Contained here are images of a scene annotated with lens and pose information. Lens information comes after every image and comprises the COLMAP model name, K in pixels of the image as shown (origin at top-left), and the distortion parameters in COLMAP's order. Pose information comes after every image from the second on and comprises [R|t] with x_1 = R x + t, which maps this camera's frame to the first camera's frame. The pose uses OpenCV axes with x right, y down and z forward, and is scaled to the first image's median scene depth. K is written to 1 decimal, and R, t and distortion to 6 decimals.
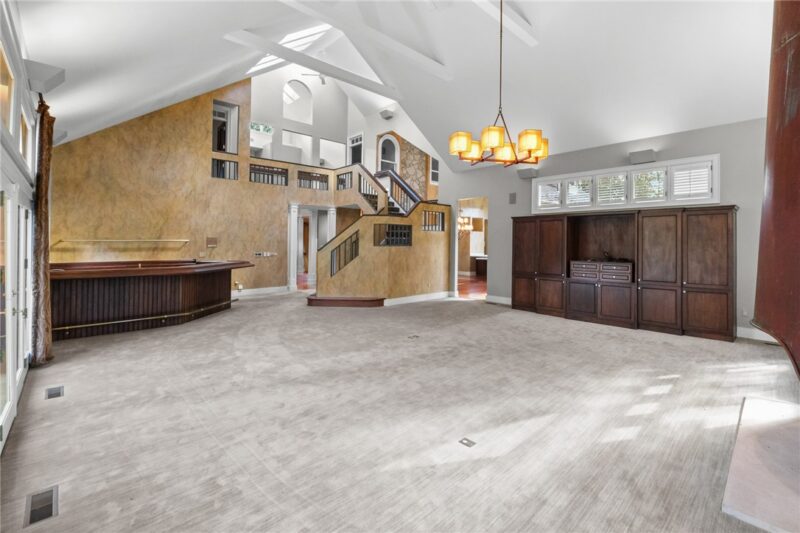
lens RADIAL K [[350.6, 0, 398.9], [0, 350.6, 240.9], [0, 0, 1]] dist [0.000067, 0.000036]
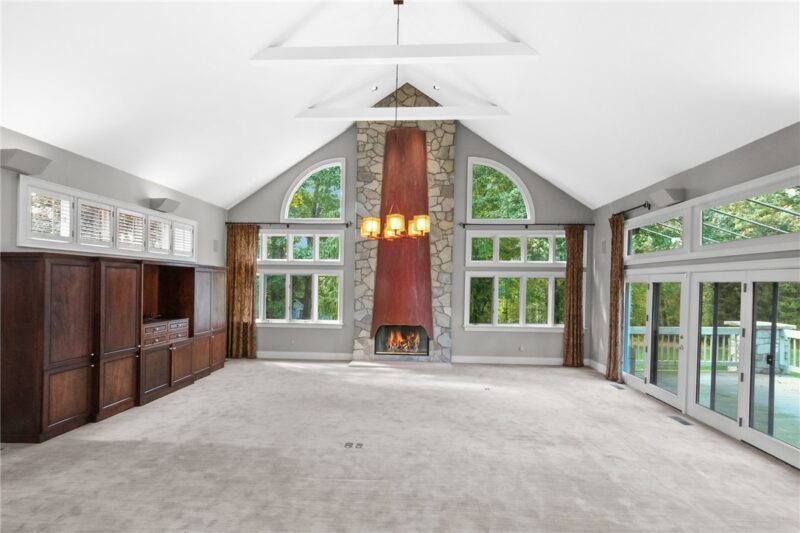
lens RADIAL K [[350.9, 0, 402.0], [0, 350.9, 284.4], [0, 0, 1]] dist [0.000277, 0.000225]
pose [[-0.692707, -0.012382, 0.721113, -0.434488], [-0.015096, 0.999882, 0.002667, -0.041348], [-0.721061, -0.009039, -0.692813, 1.229891]]
